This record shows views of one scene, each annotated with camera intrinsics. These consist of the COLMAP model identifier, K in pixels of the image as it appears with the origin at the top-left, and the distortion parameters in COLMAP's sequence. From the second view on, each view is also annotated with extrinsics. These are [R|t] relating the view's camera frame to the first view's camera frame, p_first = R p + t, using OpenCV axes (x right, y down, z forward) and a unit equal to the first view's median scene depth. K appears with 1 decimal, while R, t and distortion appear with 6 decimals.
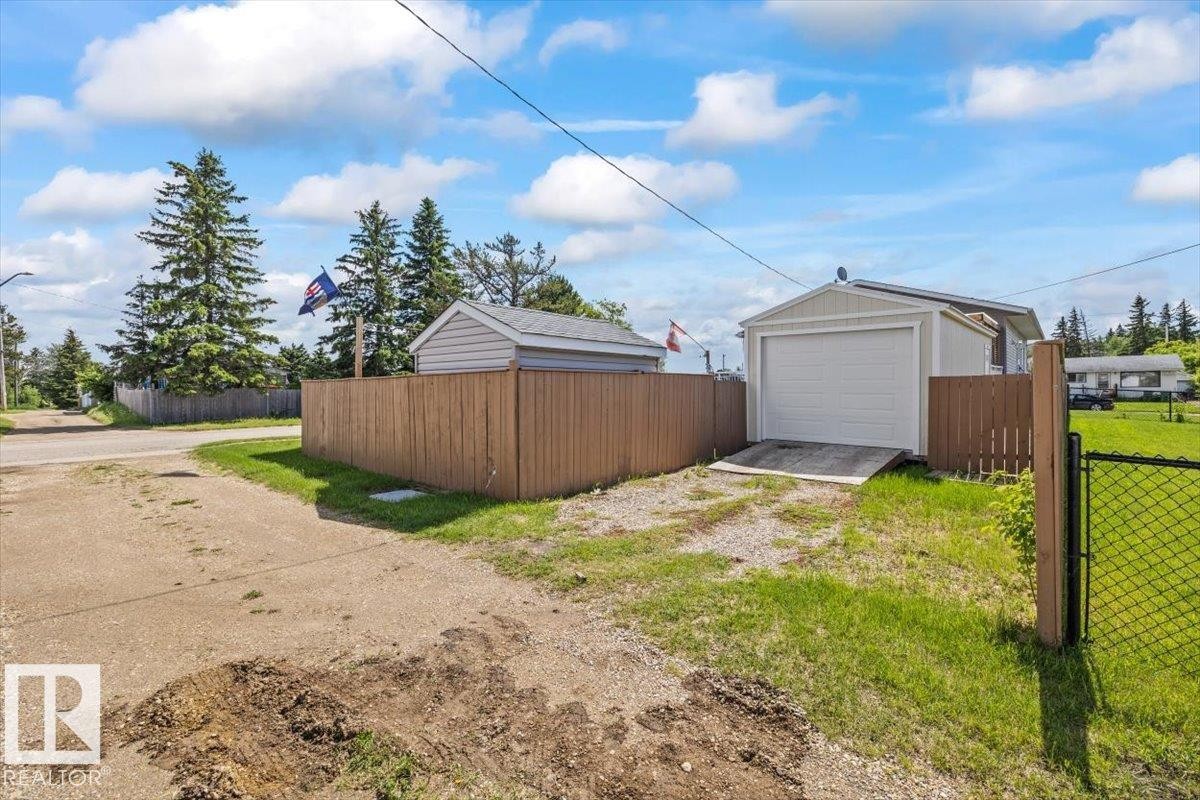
lens RADIAL K [[528.3, 0, 600.0], [0, 528.3, 400.0], [0, 0, 1]] dist [-0.003500, -0.000449]
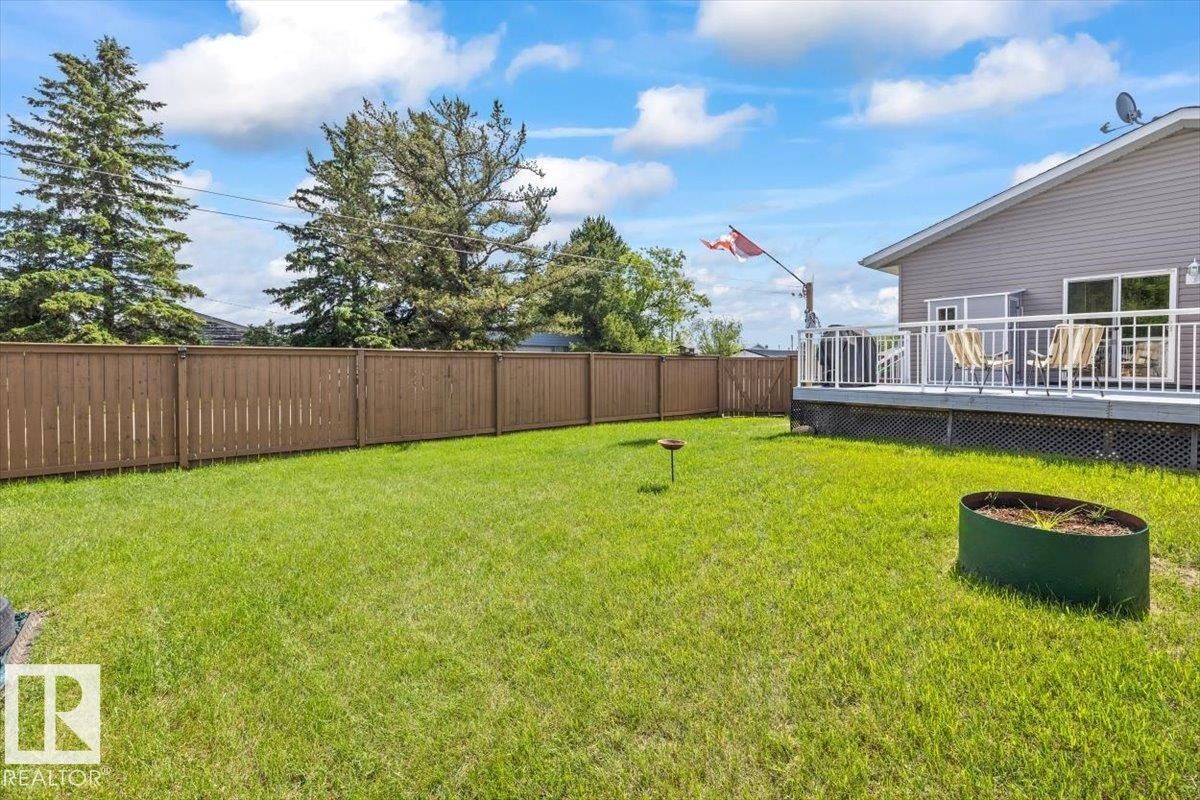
lens RADIAL K [[537.6, 0, 605.2], [0, 537.6, 361.6], [0, 0, 1]] dist [0.001138, 0.000430]
pose [[0.991554, 0.011119, -0.129213, 0.057014], [-0.013856, 0.999698, -0.020306, -0.008485], [0.128949, 0.021925, 0.991409, 0.327815]]
